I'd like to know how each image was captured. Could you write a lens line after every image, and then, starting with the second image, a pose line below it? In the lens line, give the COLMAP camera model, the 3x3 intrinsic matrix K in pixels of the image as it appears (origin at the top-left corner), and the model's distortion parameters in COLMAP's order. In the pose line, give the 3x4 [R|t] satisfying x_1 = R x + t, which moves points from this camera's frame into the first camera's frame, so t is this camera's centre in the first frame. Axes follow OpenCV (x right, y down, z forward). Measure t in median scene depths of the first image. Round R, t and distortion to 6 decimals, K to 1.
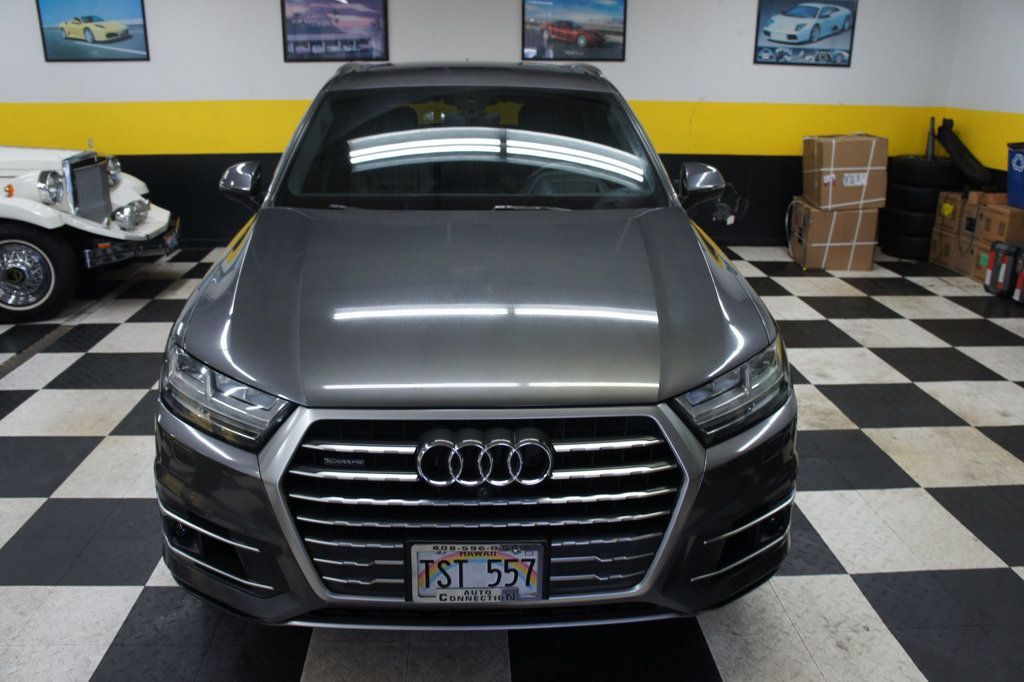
lens RADIAL K [[806.1, 0, 530.4], [0, 806.1, 328.7], [0, 0, 1]] dist [-0.174797, 0.122756]
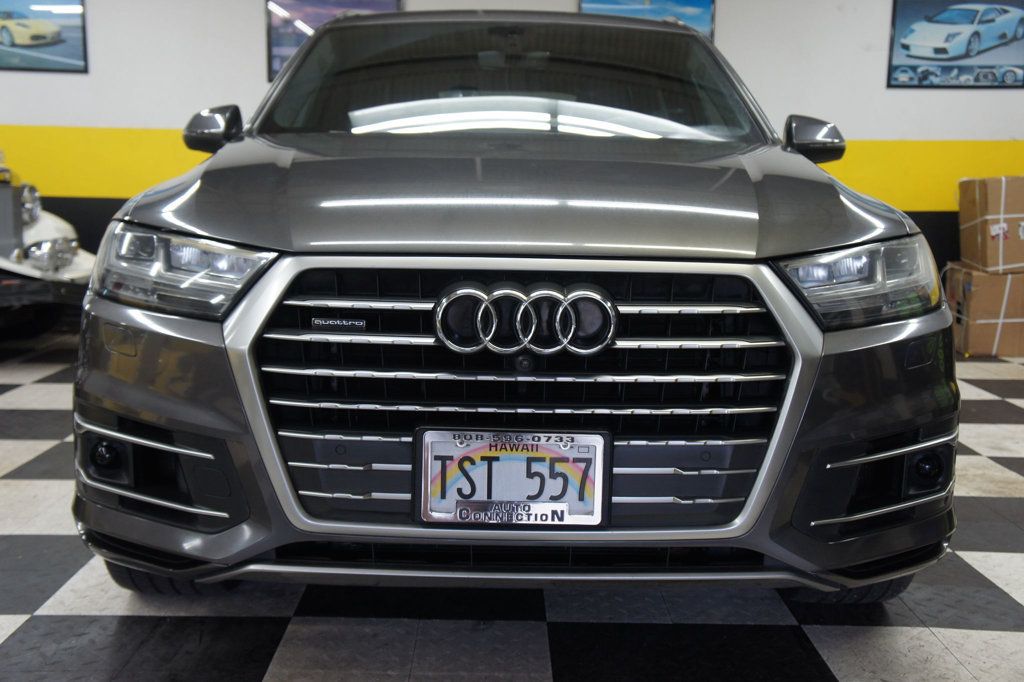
lens RADIAL K [[1078.9, 0, 535.1], [0, 1078.9, 312.3], [0, 0, 1]] dist [0.036233, 0.000000]
pose [[0.998831, 0.006498, -0.047902, 0.000555], [-0.014518, 0.985503, -0.169033, 0.220293], [0.046109, 0.169531, 0.984446, -0.002070]]
